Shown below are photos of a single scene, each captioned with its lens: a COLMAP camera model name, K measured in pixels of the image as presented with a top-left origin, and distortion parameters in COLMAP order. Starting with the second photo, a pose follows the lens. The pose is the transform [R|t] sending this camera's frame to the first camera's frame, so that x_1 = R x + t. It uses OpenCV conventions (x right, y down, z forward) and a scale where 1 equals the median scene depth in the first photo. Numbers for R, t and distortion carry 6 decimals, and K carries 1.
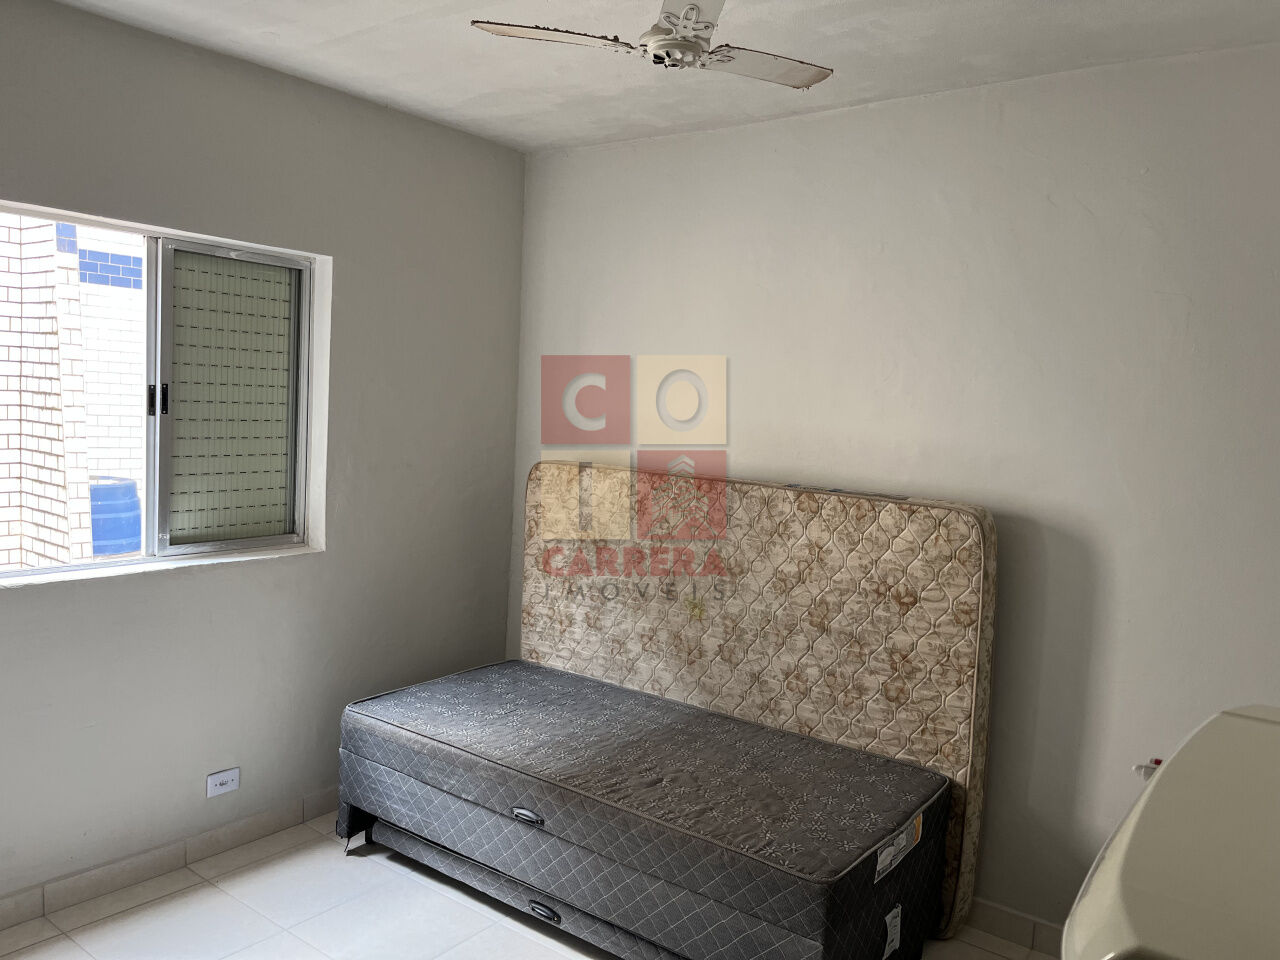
lens RADIAL K [[977.1, 0, 638.5], [0, 977.1, 483.1], [0, 0, 1]] dist [0.062590, -0.089051]
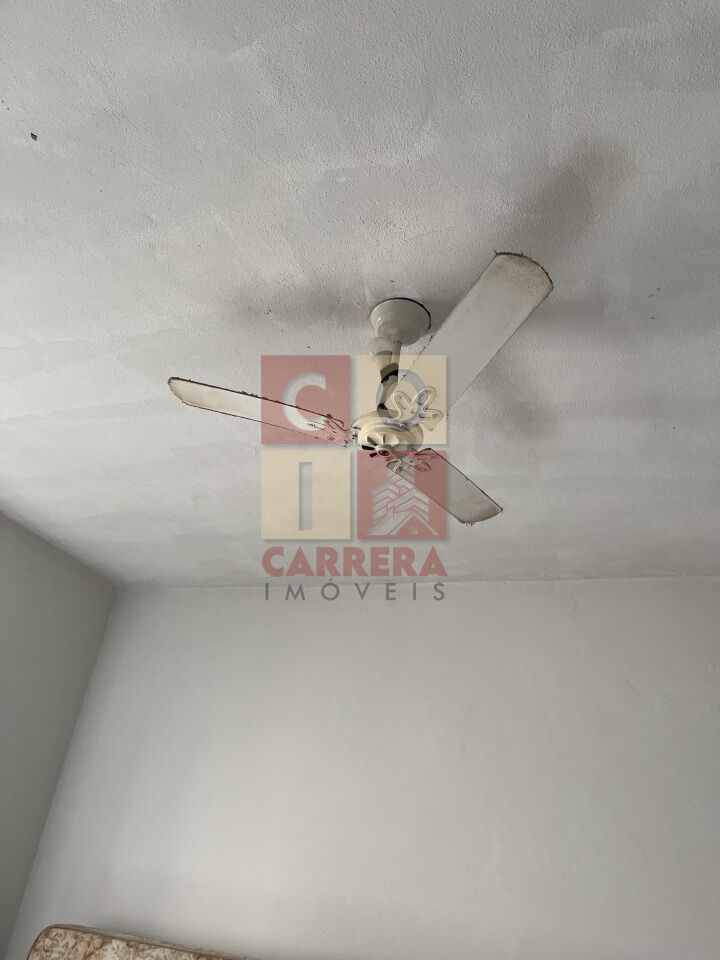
lens RADIAL K [[732.8, 0, 357.2], [0, 732.8, 480.6], [0, 0, 1]] dist [0.062590, -0.089051]
pose [[0.953894, 0.204982, 0.219245, -0.087645], [-0.053146, 0.834278, -0.548776, -0.008661], [-0.295401, 0.511822, 0.806707, 0.286427]]
